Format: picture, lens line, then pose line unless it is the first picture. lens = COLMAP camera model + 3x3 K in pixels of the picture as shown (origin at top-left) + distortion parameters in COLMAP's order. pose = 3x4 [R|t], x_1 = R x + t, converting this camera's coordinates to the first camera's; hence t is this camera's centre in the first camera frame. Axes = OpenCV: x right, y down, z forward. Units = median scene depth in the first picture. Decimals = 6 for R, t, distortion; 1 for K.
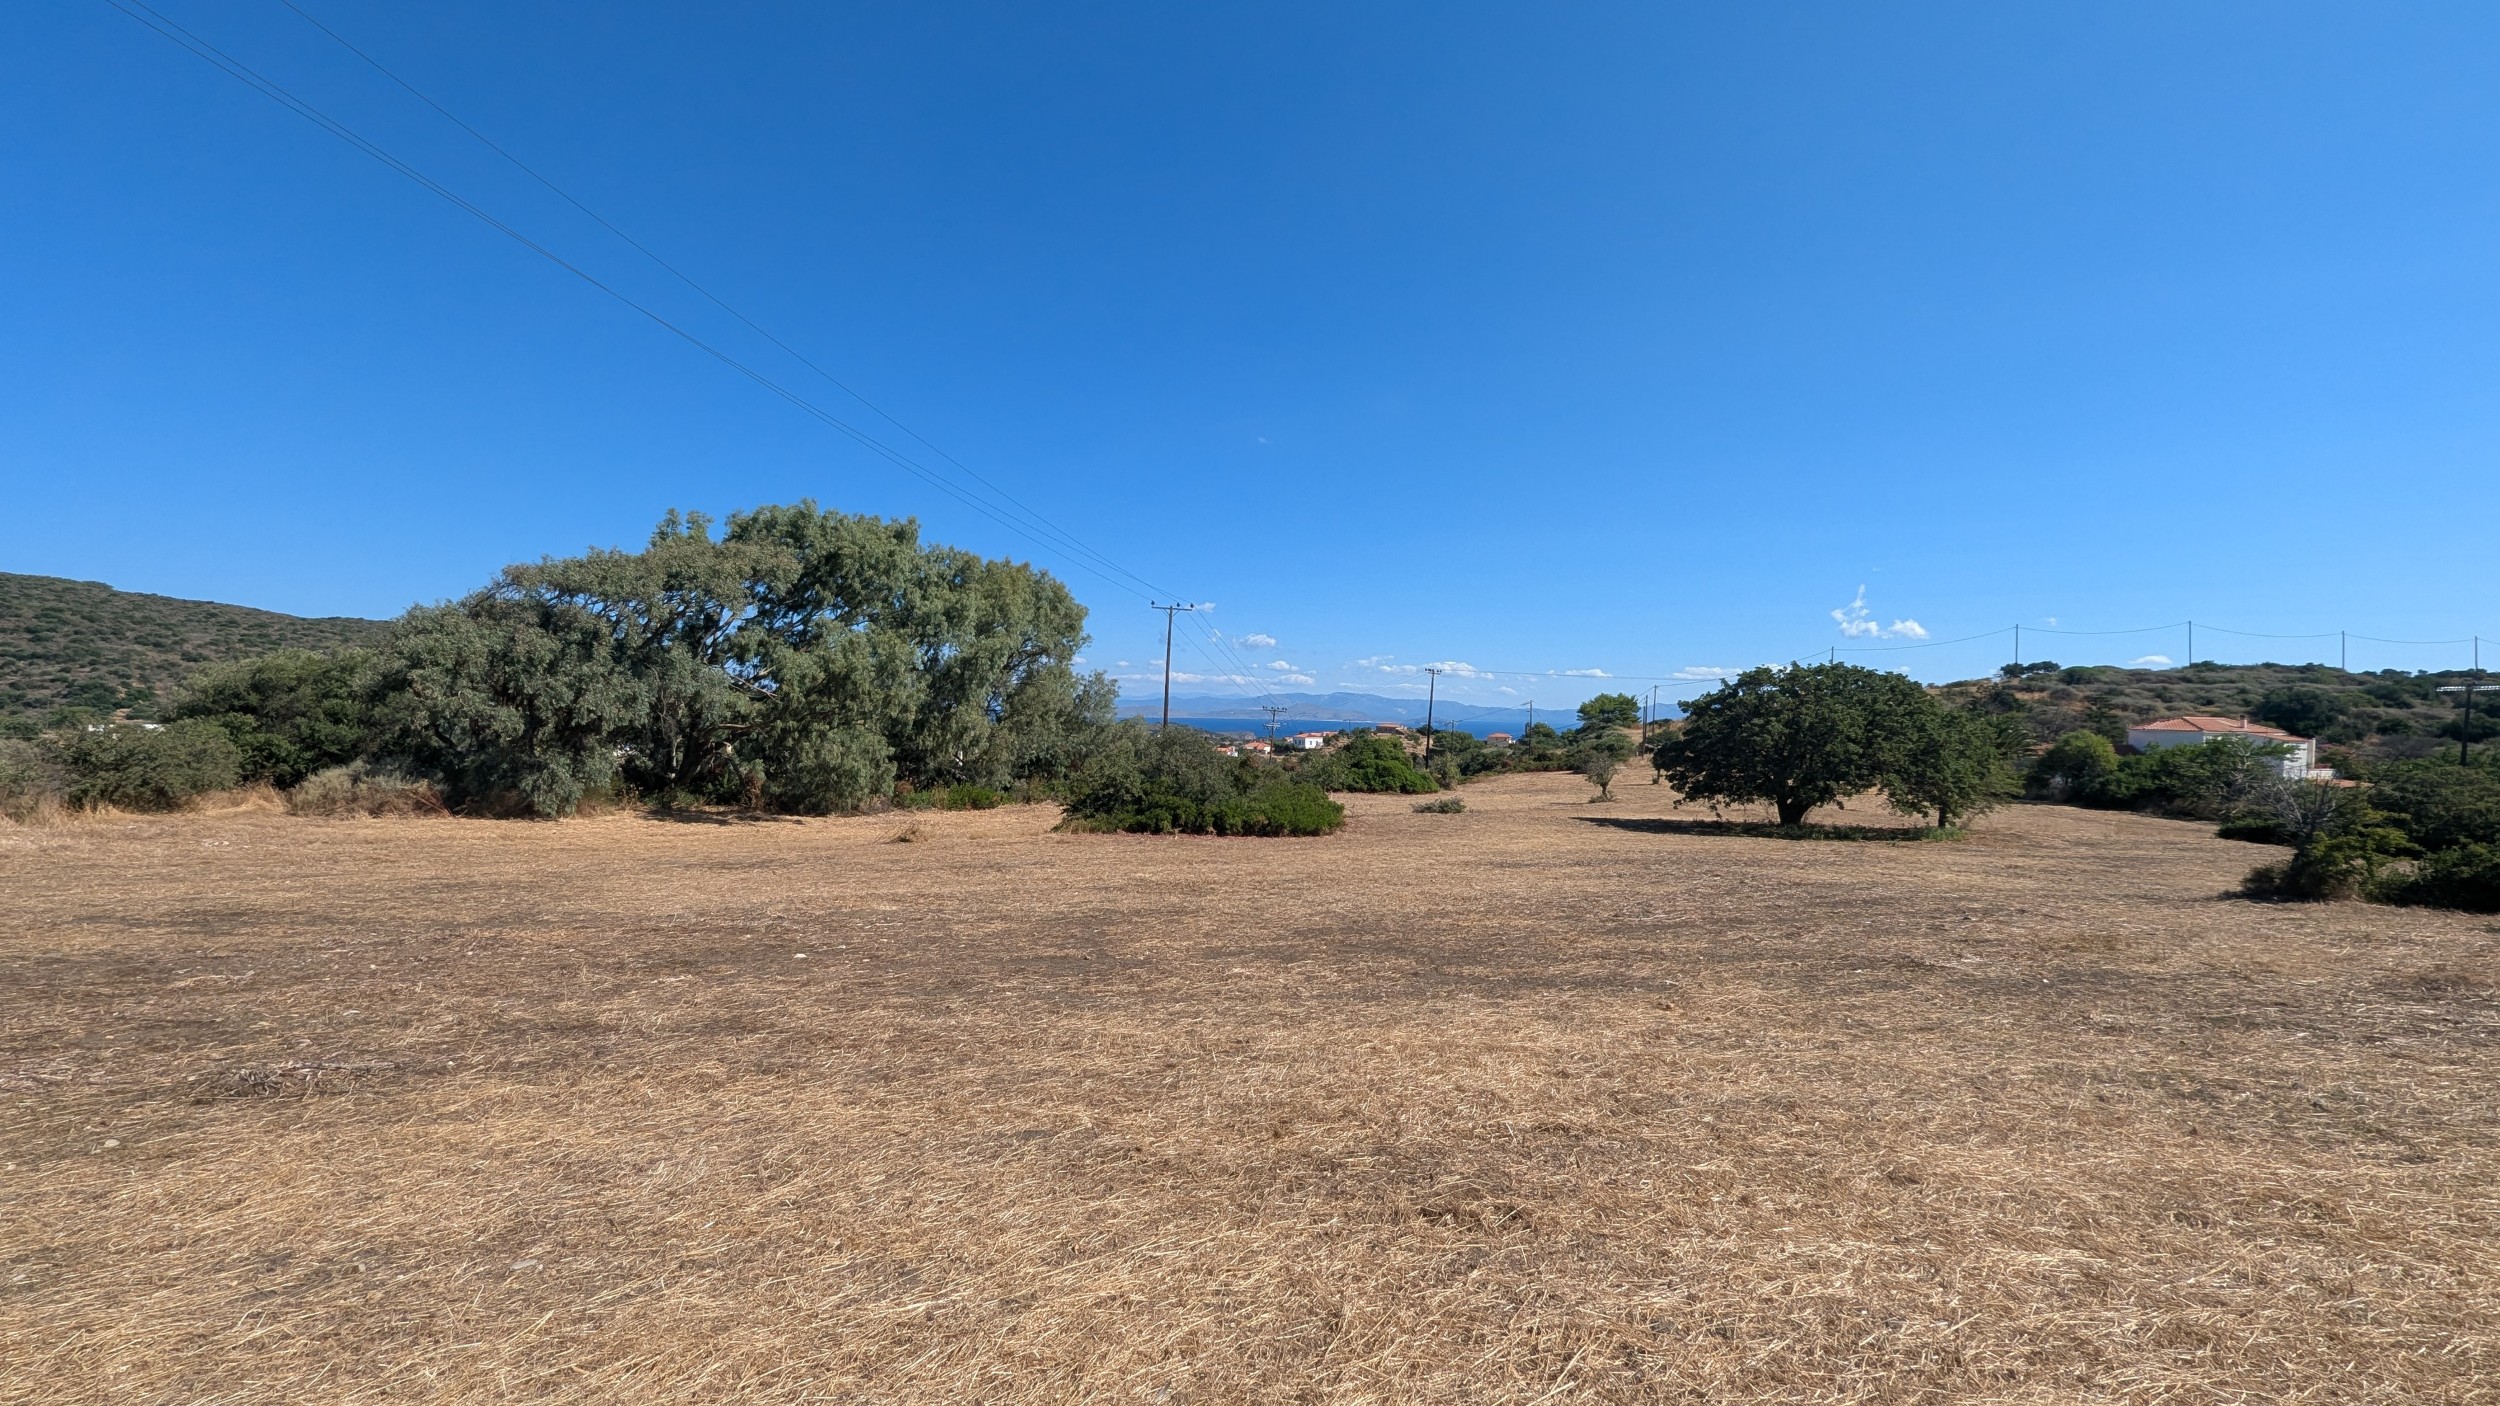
lens RADIAL K [[991.8, 0, 1265.9], [0, 991.8, 716.3], [0, 0, 1]] dist [0.001453, -0.000569]
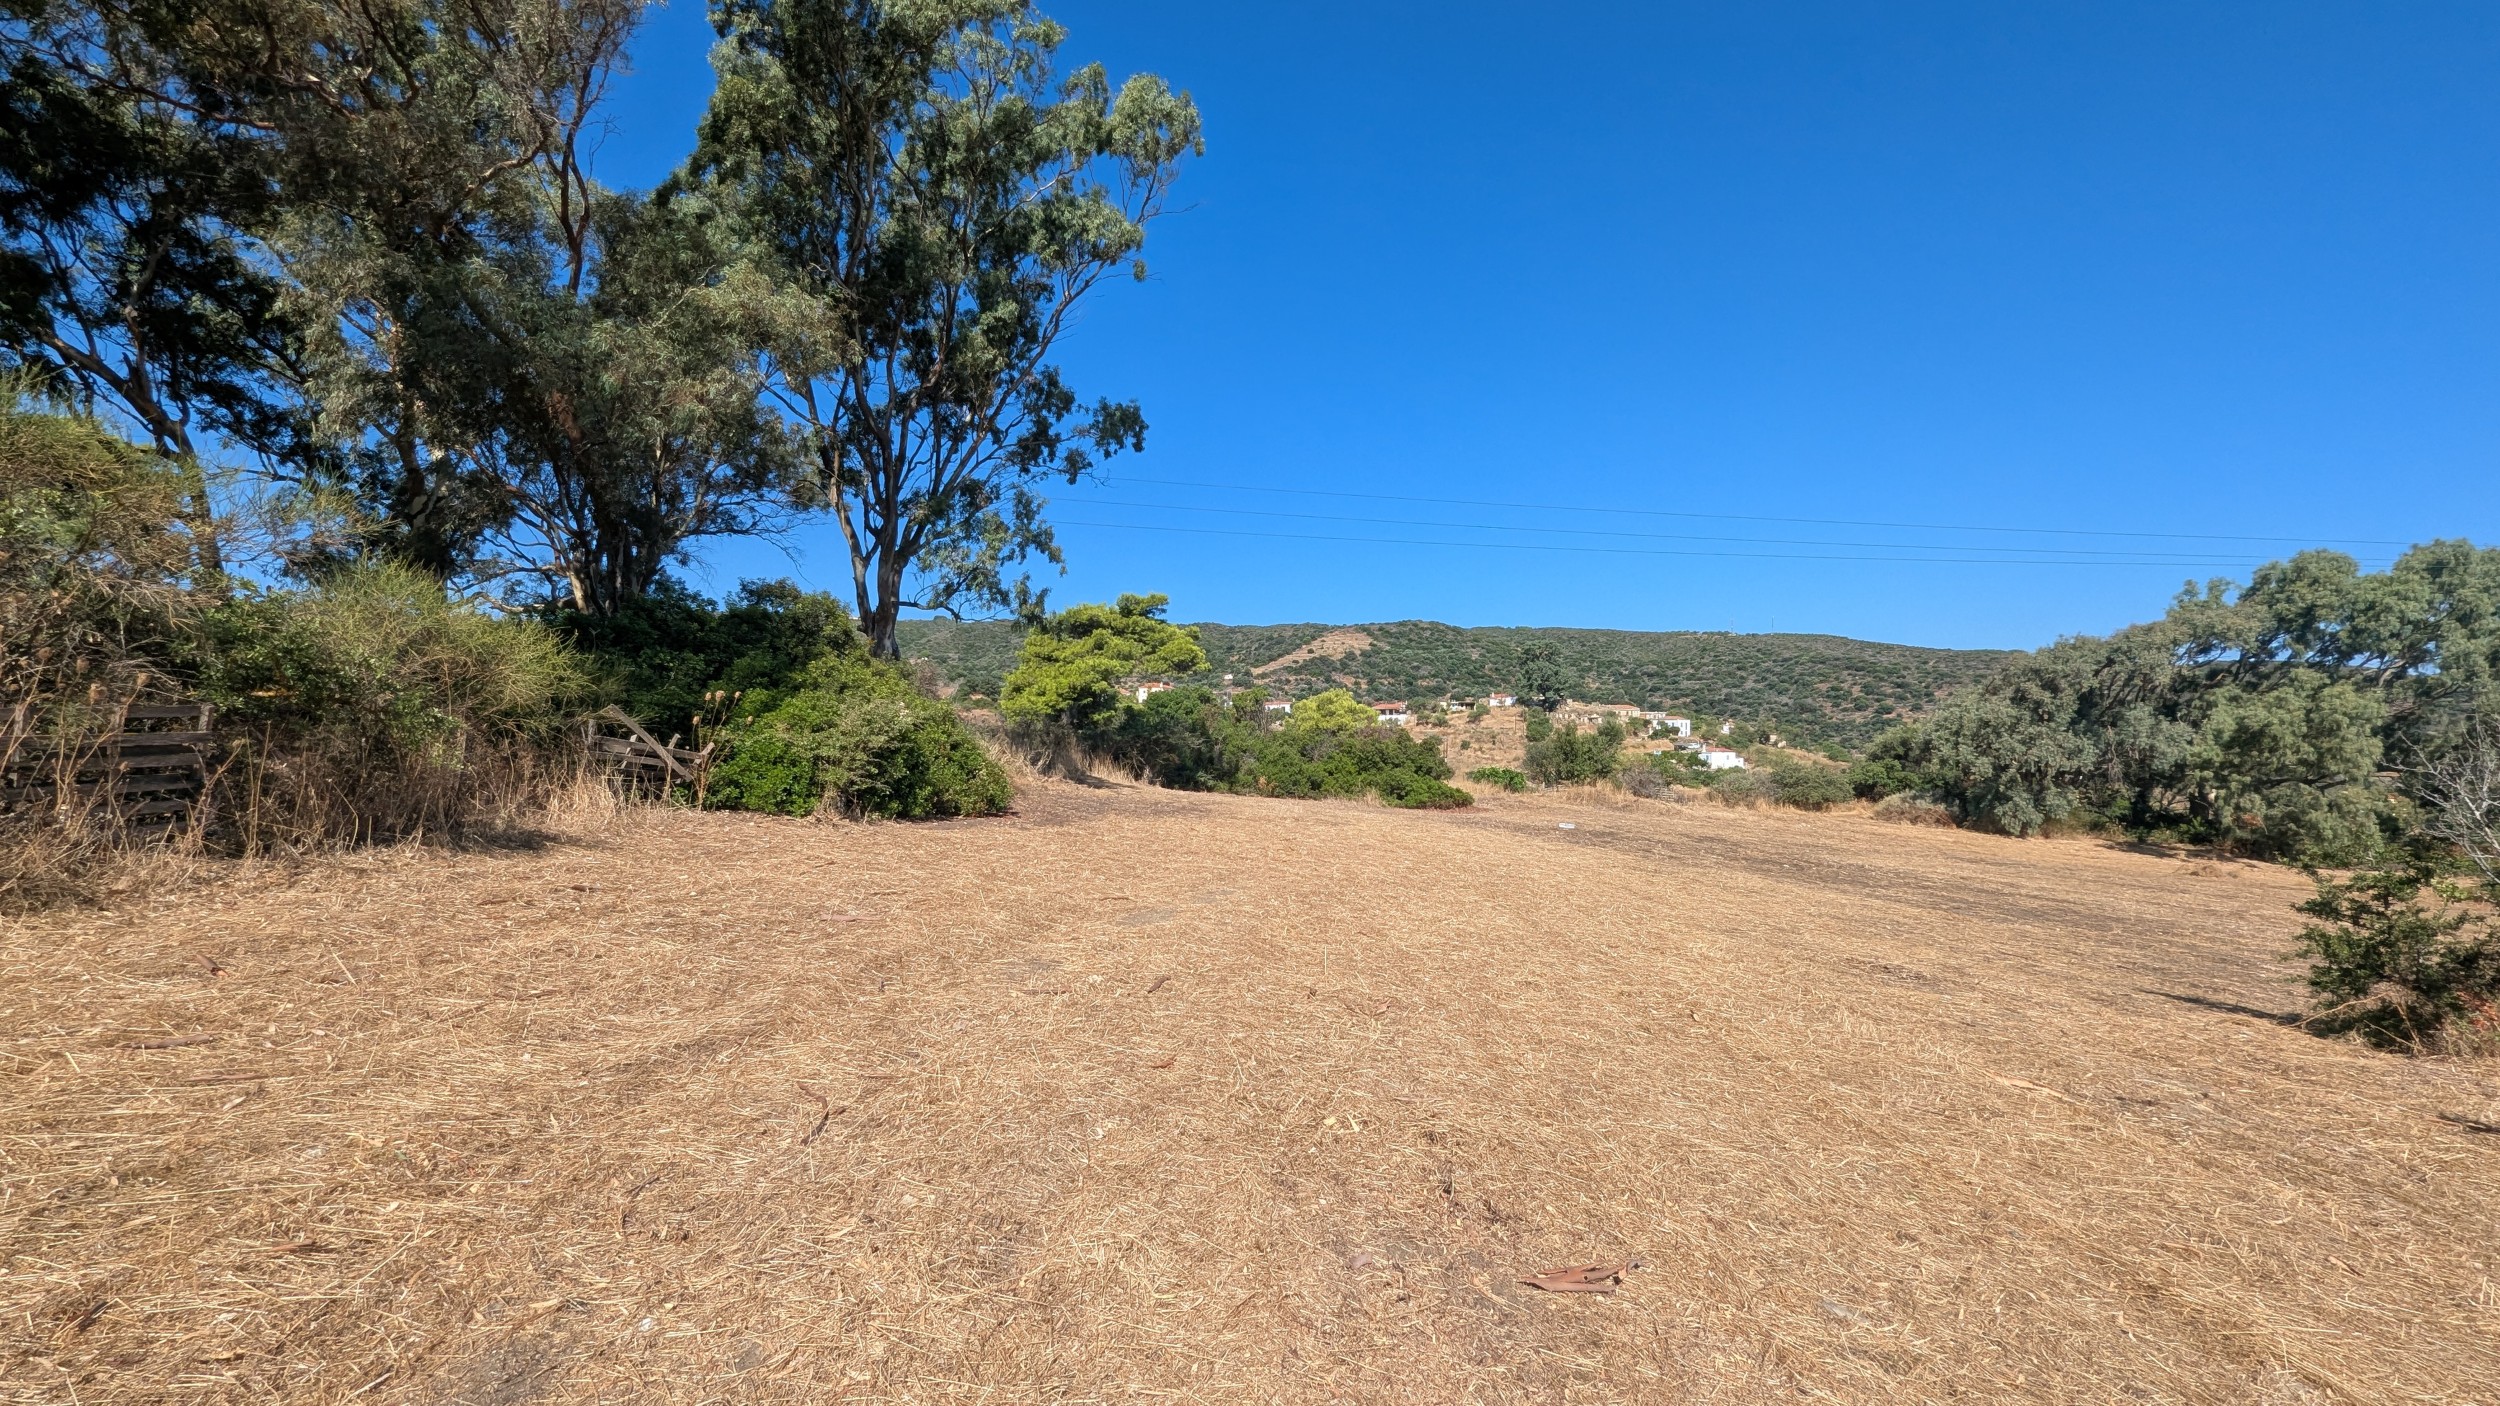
lens RADIAL K [[991.8, 0, 1265.3], [0, 991.8, 731.8], [0, 0, 1]] dist [0.001453, -0.000569]
pose [[0.048813, -0.019270, -0.998622, 0.528147], [-0.008198, 0.999772, -0.019693, -0.007156], [0.998774, 0.009148, 0.048644, -0.107290]]
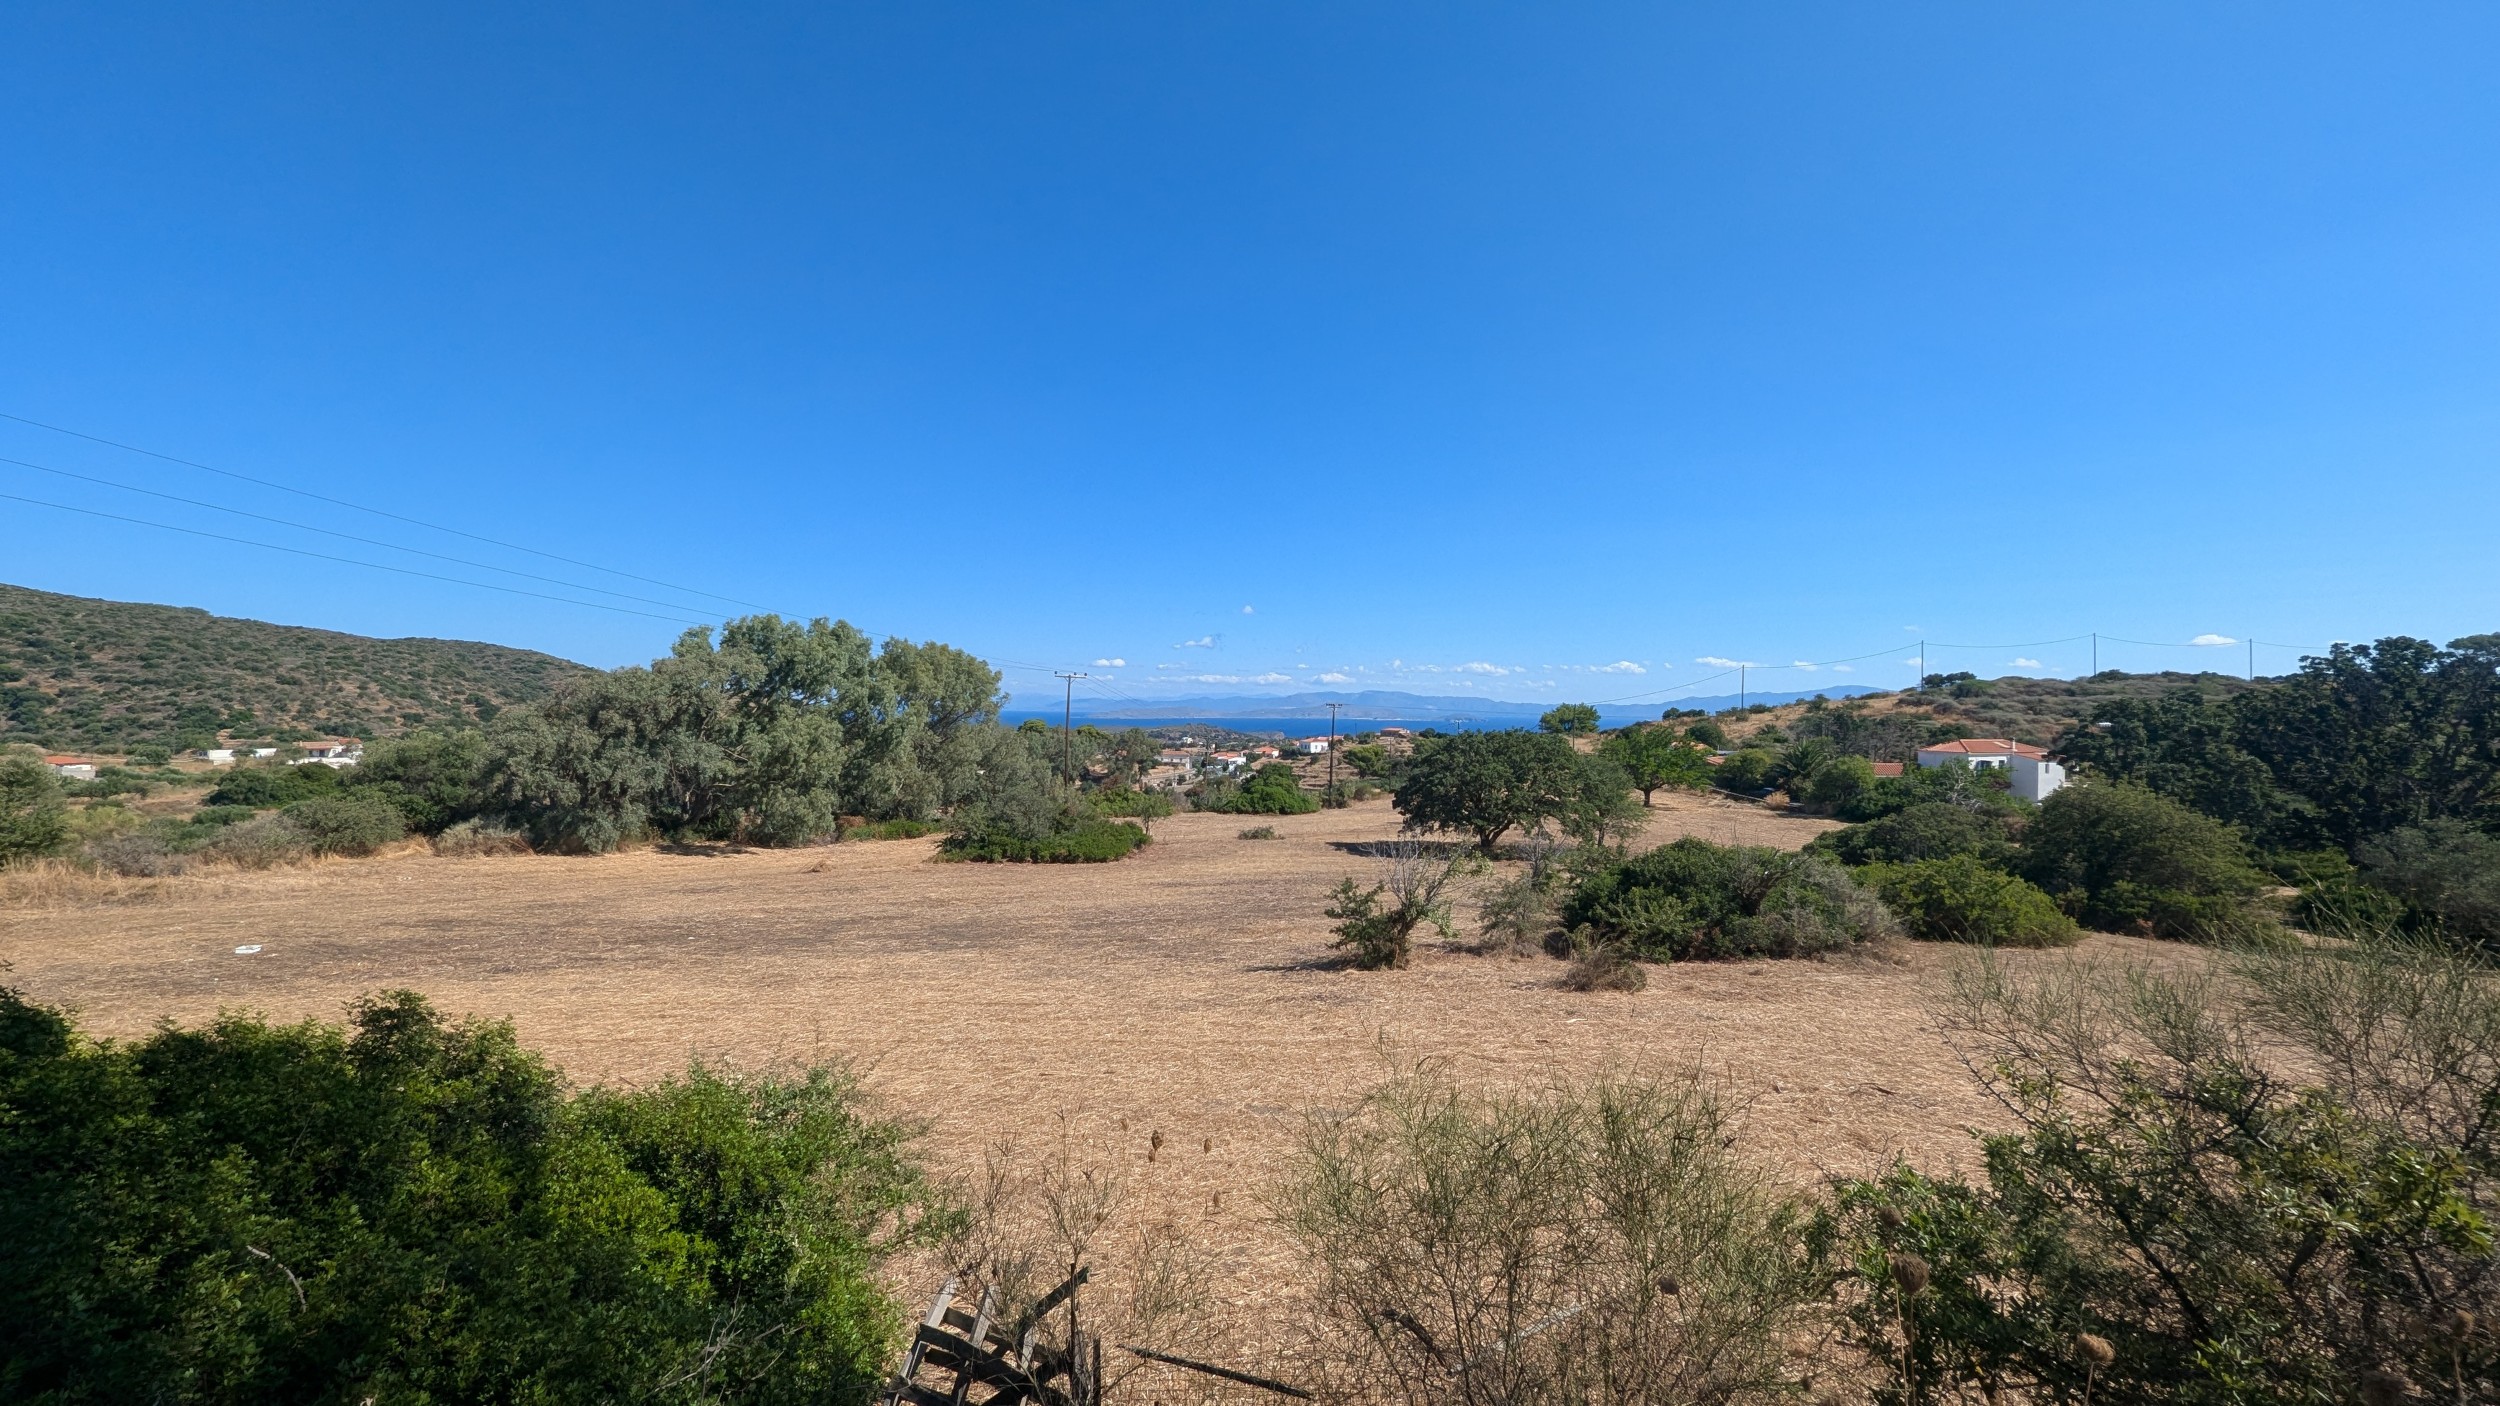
lens RADIAL K [[991.8, 0, 1257.5], [0, 991.8, 715.4], [0, 0, 1]] dist [0.001453, -0.000569]
pose [[0.998843, -0.014846, -0.045749, 0.289675], [0.014894, 0.999889, 0.000701, -0.078557], [0.045733, -0.001382, 0.998953, -0.379054]]
